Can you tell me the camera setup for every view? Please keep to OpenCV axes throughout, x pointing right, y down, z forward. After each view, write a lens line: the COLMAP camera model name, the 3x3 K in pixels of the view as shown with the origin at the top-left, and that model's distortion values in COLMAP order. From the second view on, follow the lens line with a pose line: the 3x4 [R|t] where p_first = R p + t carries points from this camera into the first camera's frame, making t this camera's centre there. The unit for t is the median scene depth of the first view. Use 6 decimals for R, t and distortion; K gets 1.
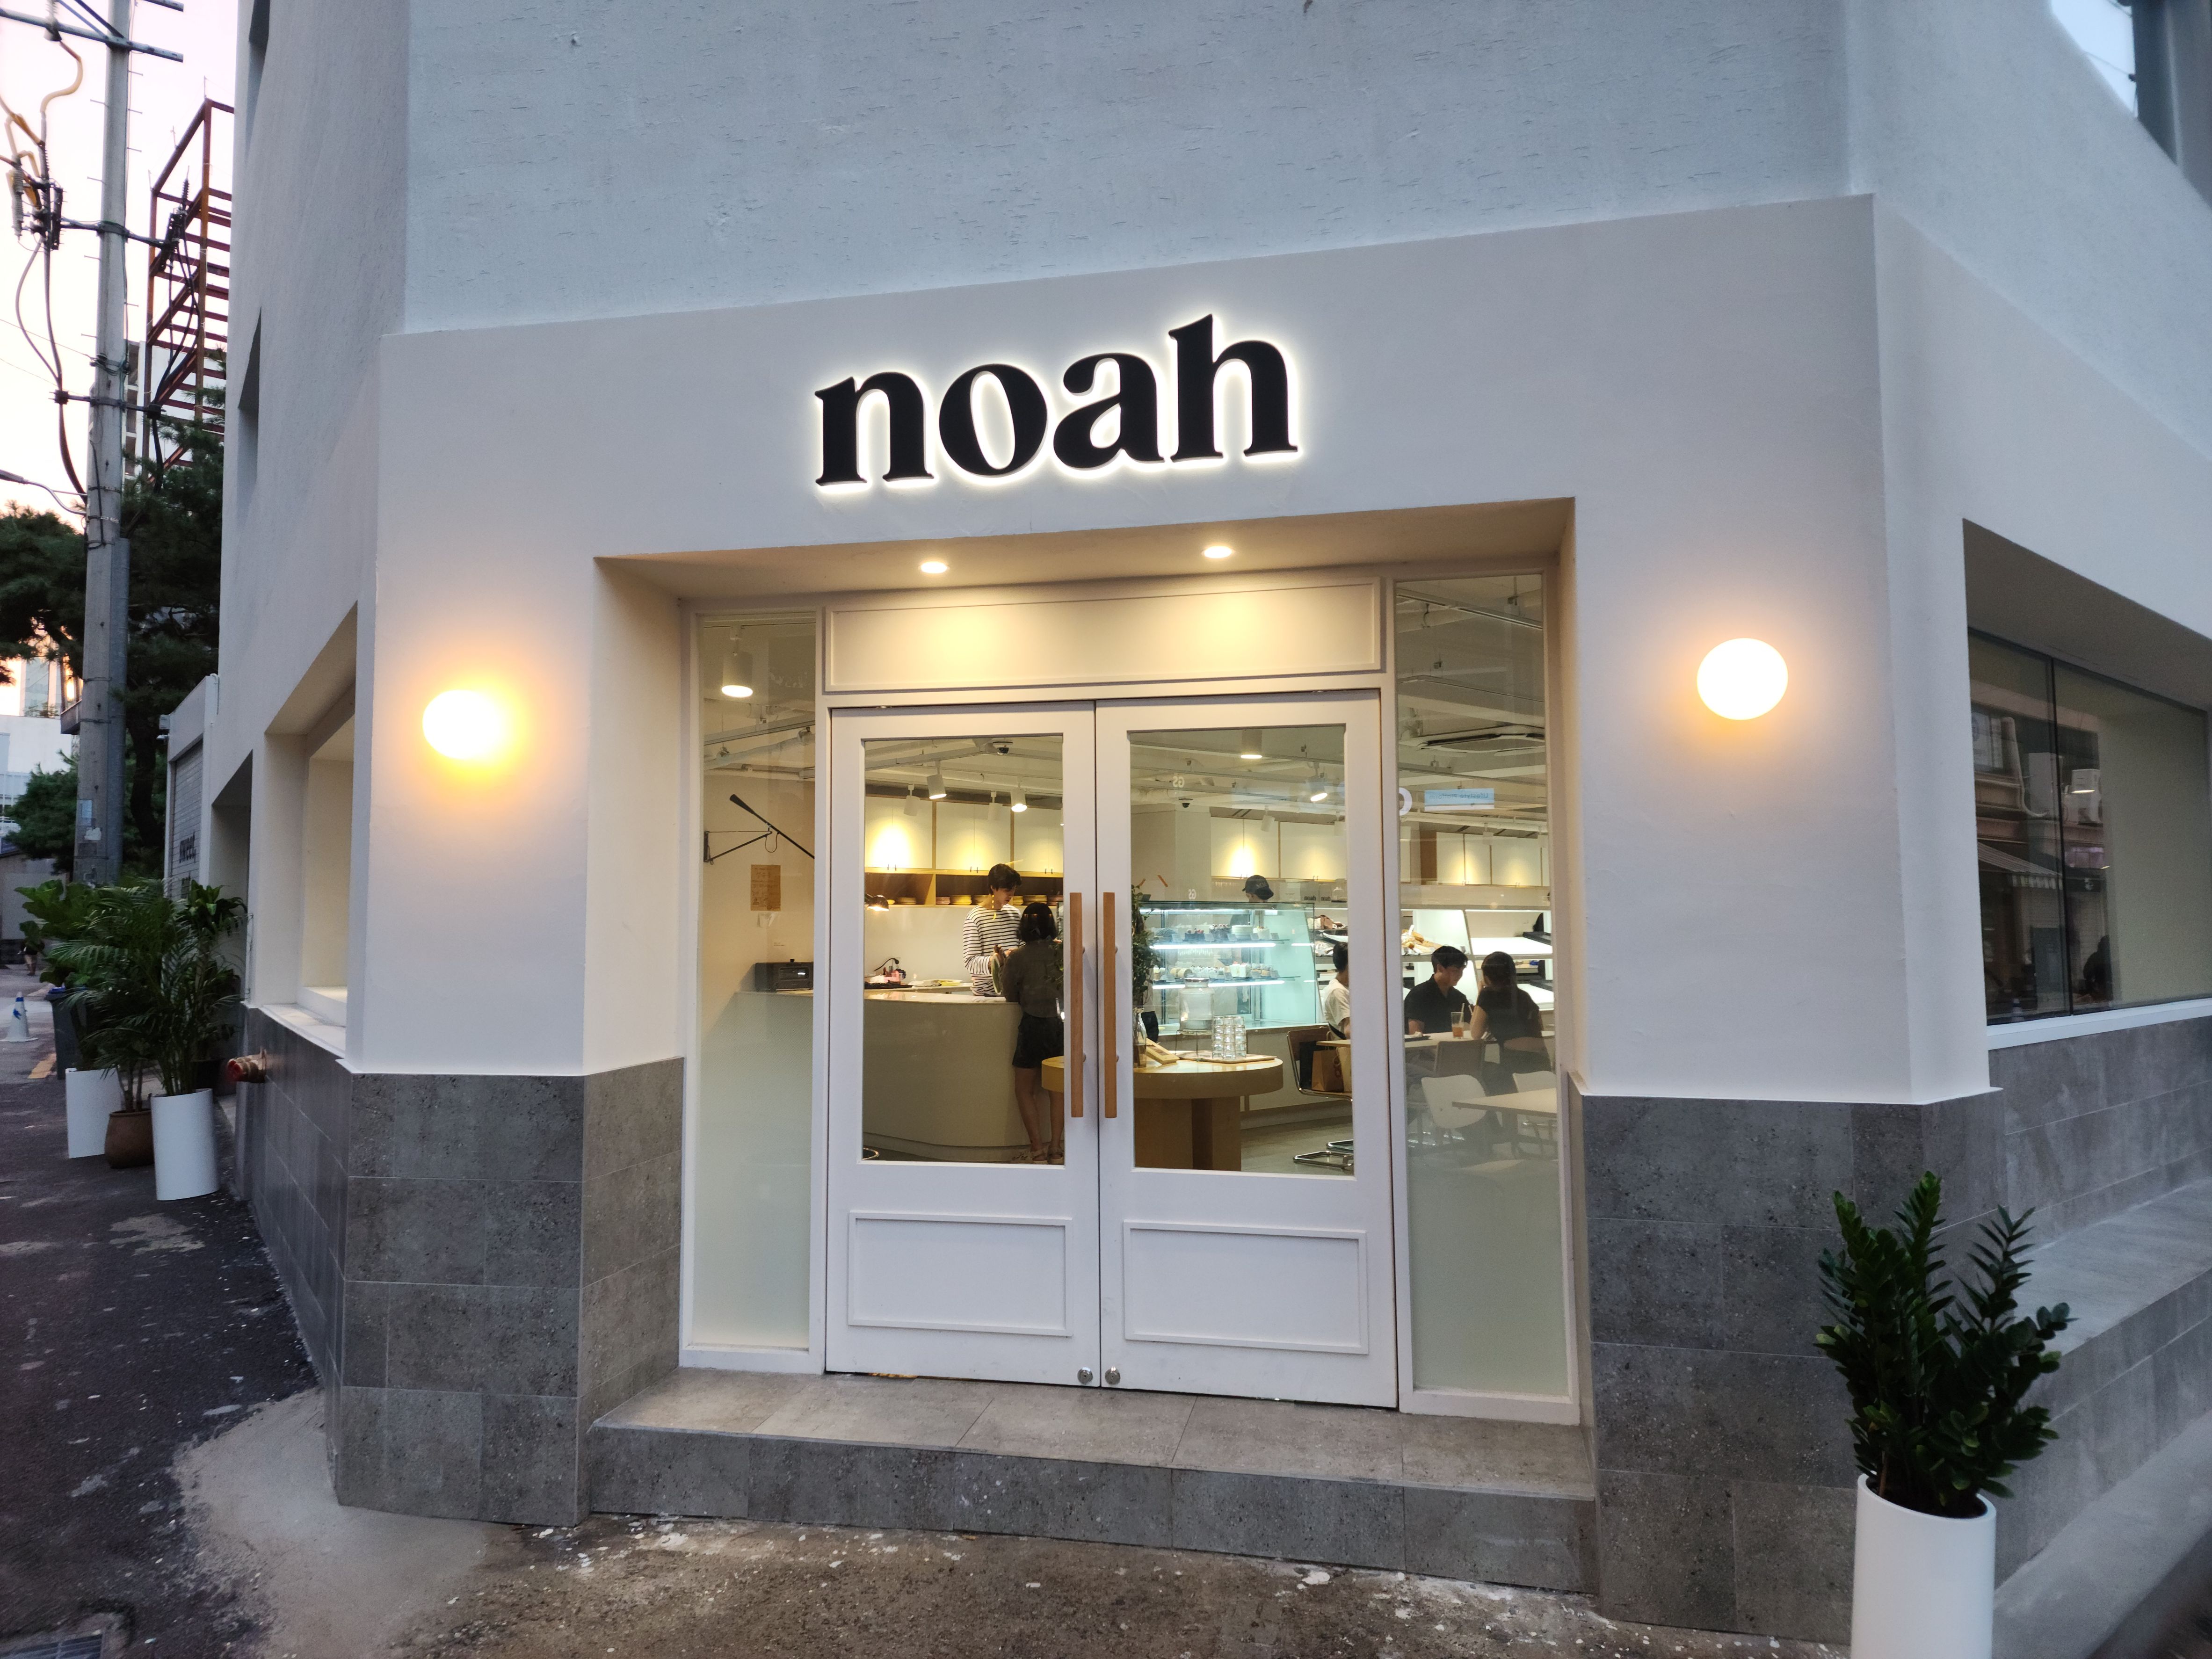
lens RADIAL K [[1540.5, 0, 1137.2], [0, 1540.5, 831.4], [0, 0, 1]] dist [0.091313, -0.080003]
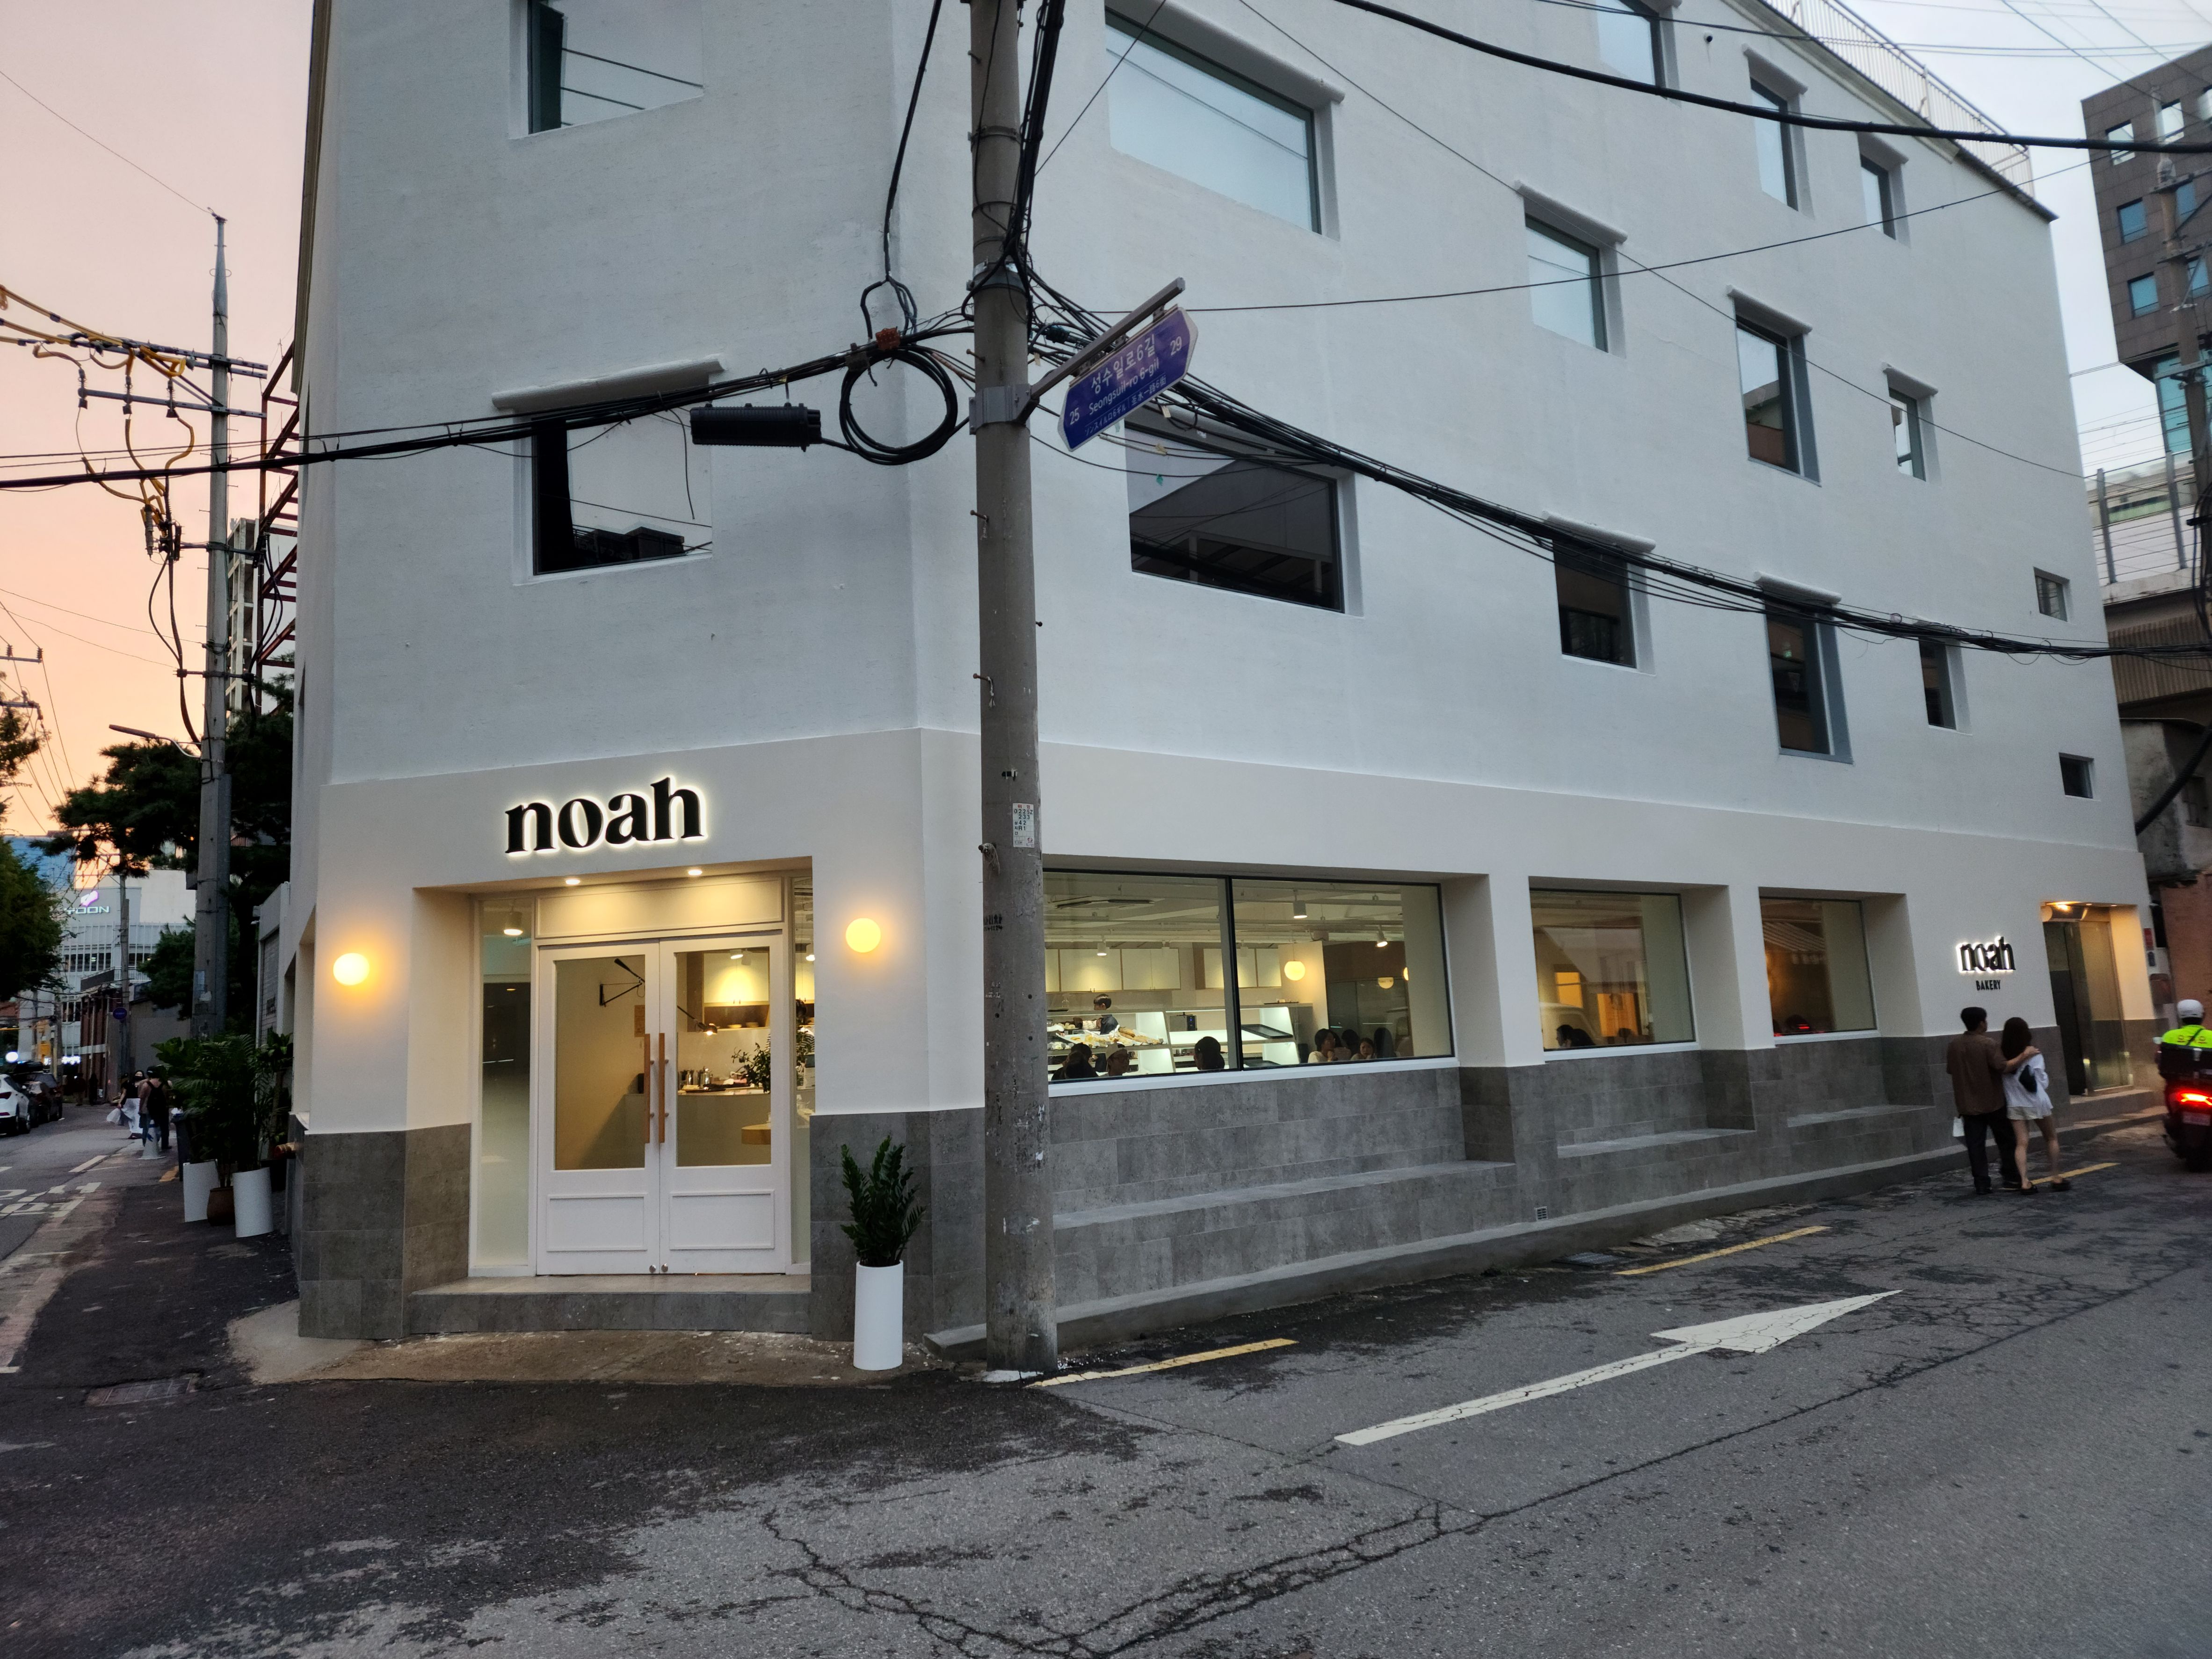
lens RADIAL K [[1530.7, 0, 1106.0], [0, 1530.7, 829.5], [0, 0, 1]] dist [0.123532, -0.121876]
pose [[0.996528, -0.047587, -0.068313, 0.716441], [0.043089, 0.996898, -0.065868, -0.068020], [0.071235, 0.062696, 0.995487, -1.025499]]
